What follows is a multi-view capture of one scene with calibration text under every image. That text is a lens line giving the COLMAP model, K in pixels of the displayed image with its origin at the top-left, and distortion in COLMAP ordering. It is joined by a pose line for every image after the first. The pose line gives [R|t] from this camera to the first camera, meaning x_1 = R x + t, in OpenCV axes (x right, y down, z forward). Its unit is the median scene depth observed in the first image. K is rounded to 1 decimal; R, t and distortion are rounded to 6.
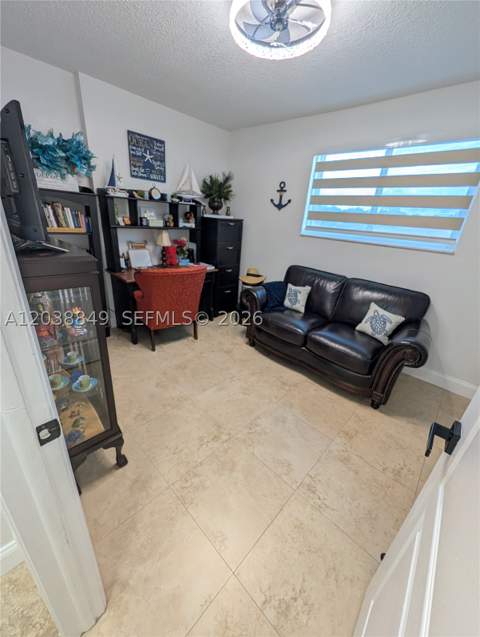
lens RADIAL K [[243.7, 0, 238.5], [0, 243.7, 318.5], [0, 0, 1]] dist [-0.002283, -0.000076]
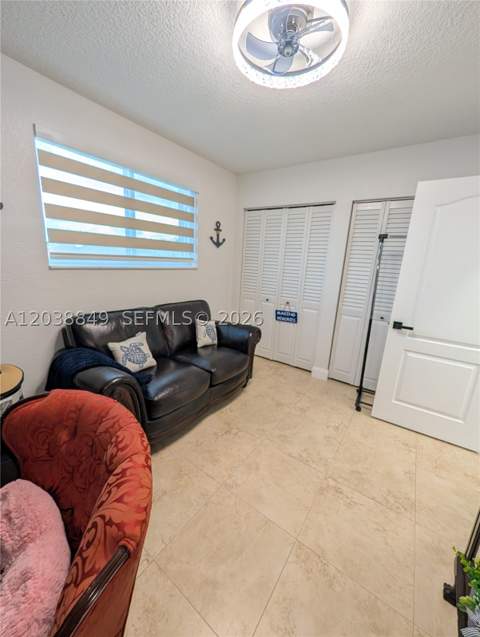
lens RADIAL K [[250.1, 0, 239.1], [0, 250.1, 314.0], [0, 0, 1]] dist [0.038777, -0.000051]
pose [[-0.136392, -0.307761, 0.941637, -0.656105], [0.303988, 0.891661, 0.335458, -0.491851], [-0.942862, 0.332000, -0.028060, 0.988589]]
